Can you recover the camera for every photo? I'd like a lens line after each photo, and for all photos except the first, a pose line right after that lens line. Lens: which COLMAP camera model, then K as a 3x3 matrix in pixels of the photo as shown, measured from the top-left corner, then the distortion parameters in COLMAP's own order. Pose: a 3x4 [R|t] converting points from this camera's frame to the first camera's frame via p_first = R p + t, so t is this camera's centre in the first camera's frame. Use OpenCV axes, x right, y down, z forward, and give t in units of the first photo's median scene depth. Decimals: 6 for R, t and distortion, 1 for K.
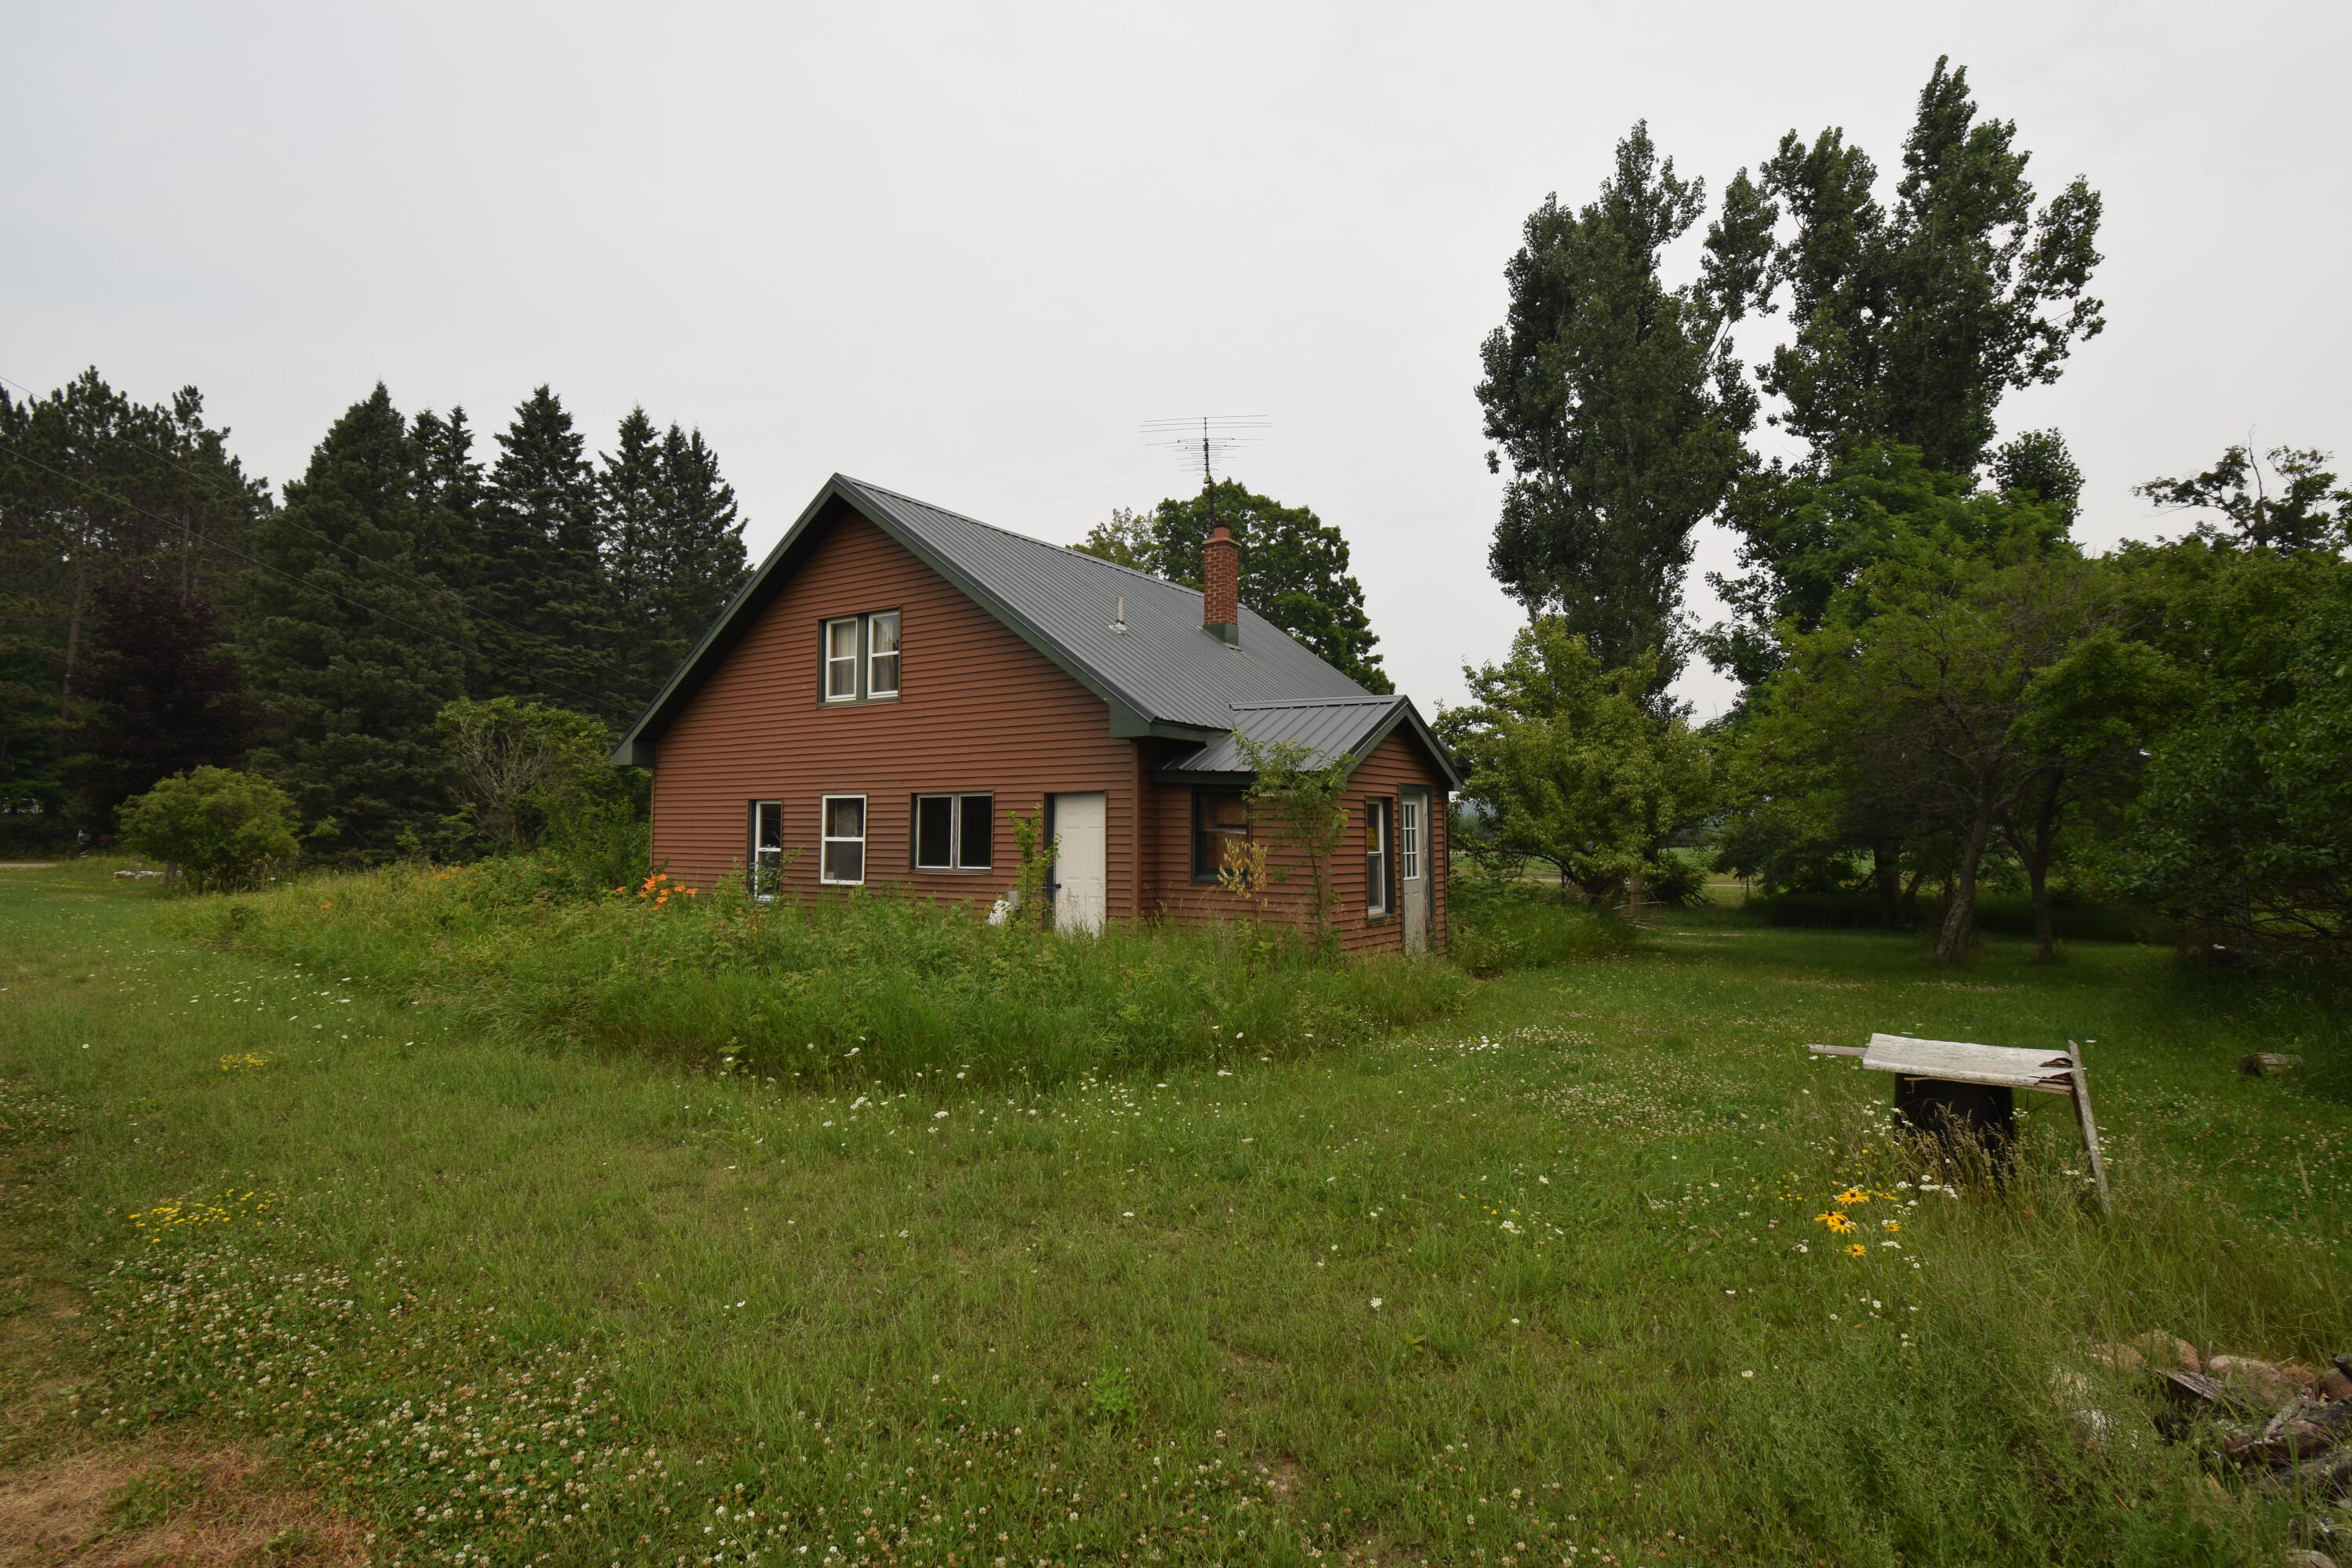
lens RADIAL K [[1203.9, 0, 1176.0], [0, 1203.9, 784.0], [0, 0, 1]] dist [-0.000152, -0.000067]
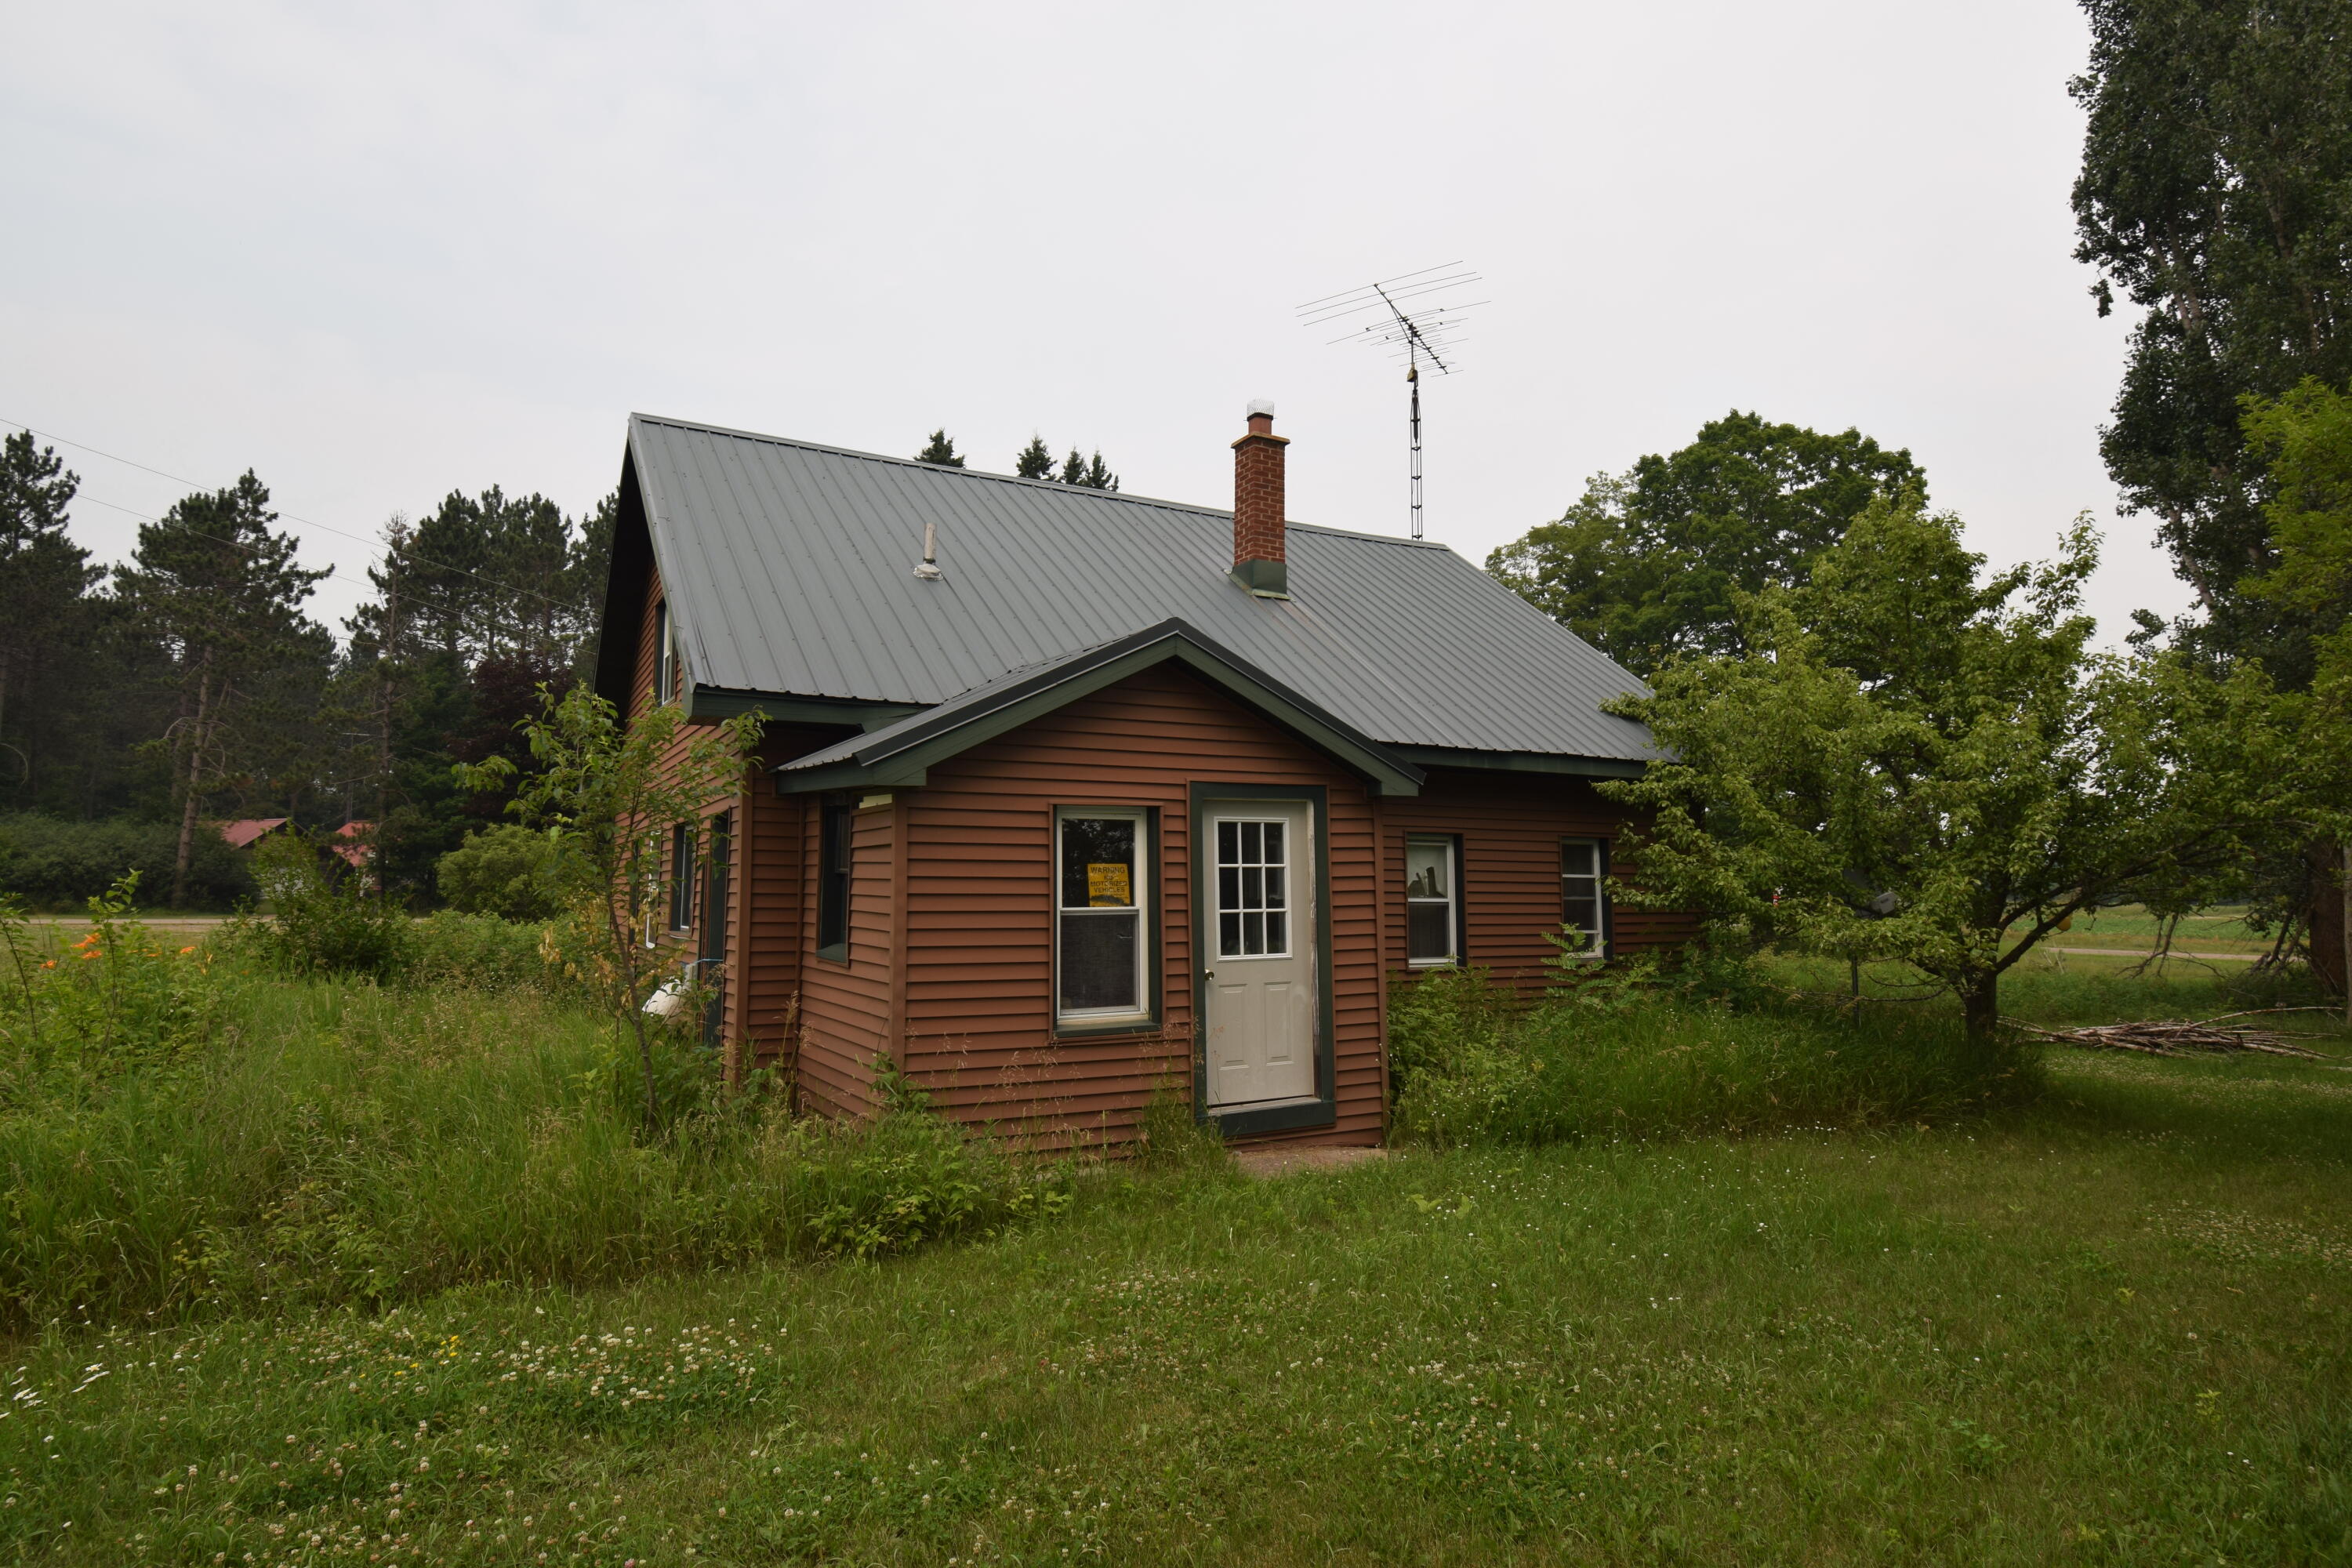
lens RADIAL K [[1364.8, 0, 1176.0], [0, 1364.8, 784.0], [0, 0, 1]] dist [0.035639, -0.000008]
pose [[0.892925, -0.042693, -0.448176, 0.147212], [0.024519, 0.998628, -0.046278, 0.009632], [0.449537, 0.030334, 0.892747, 0.136224]]
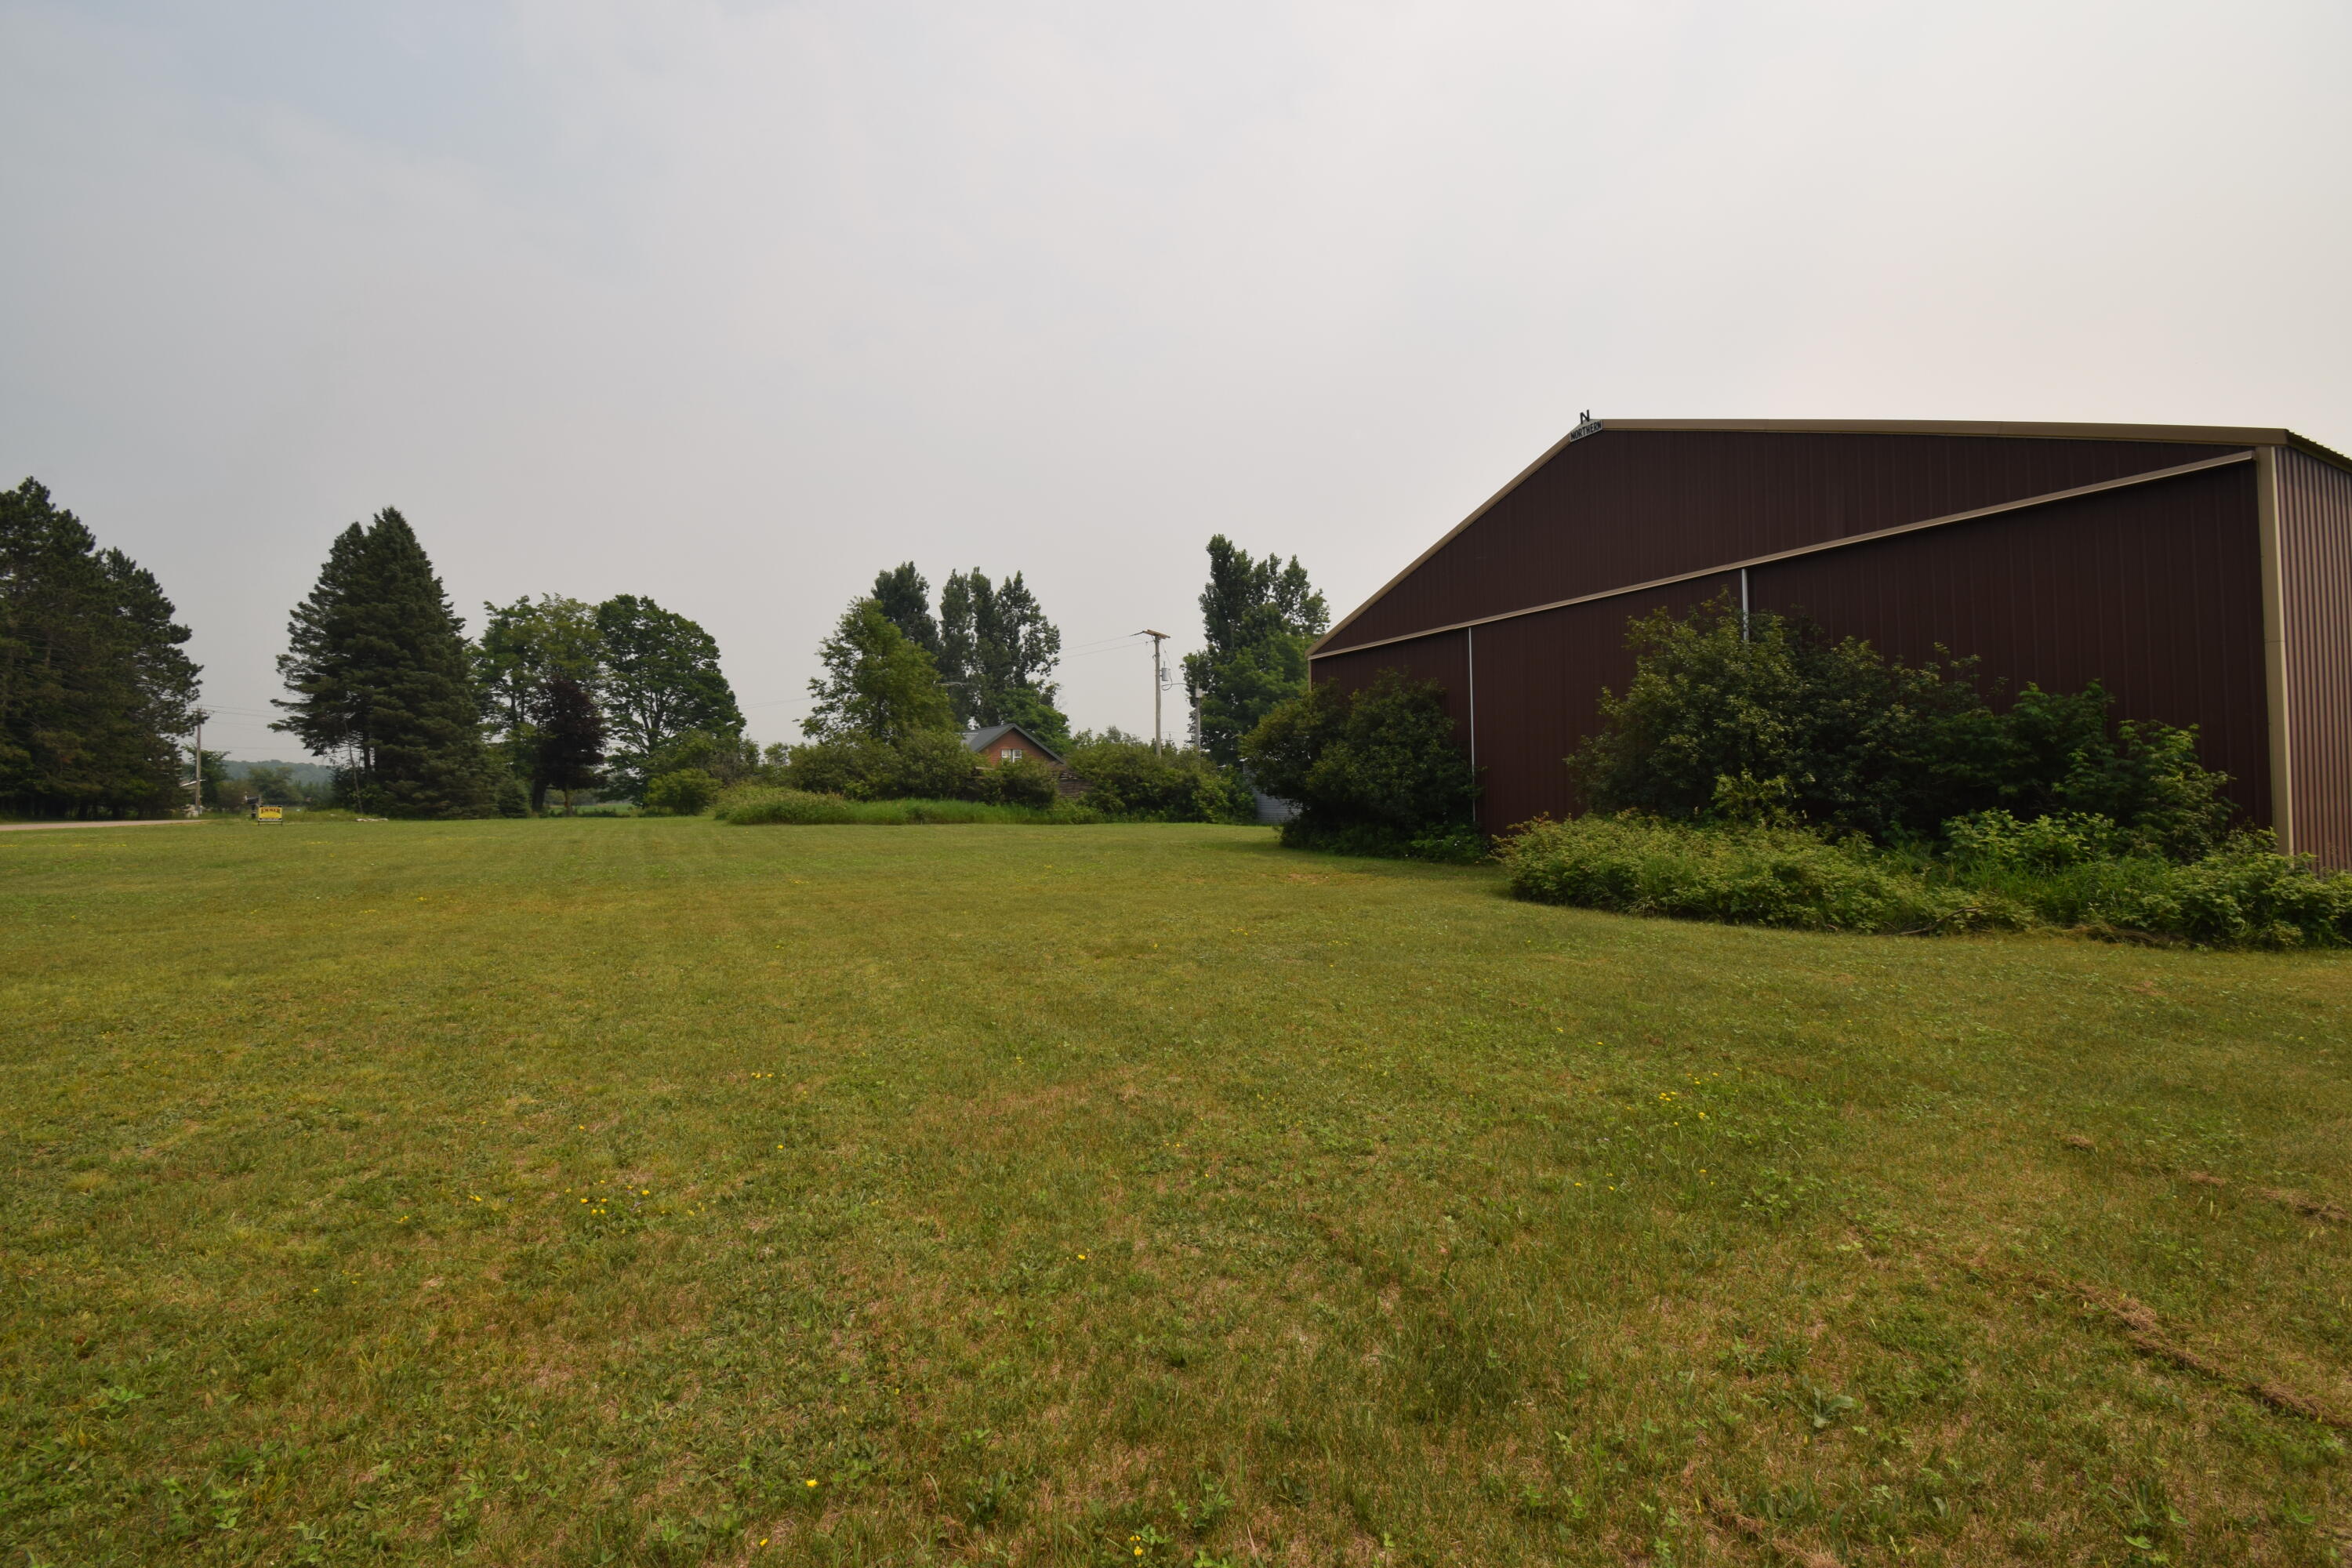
lens RADIAL K [[1060.7, 0, 1176.0], [0, 1060.7, 784.0], [0, 0, 1]] dist [0.018576, -0.026088]
pose [[0.406210, 0.013826, 0.913675, -1.580960], [-0.037277, 0.999304, 0.001451, -0.004764], [-0.913019, -0.034648, 0.406443, -0.569859]]
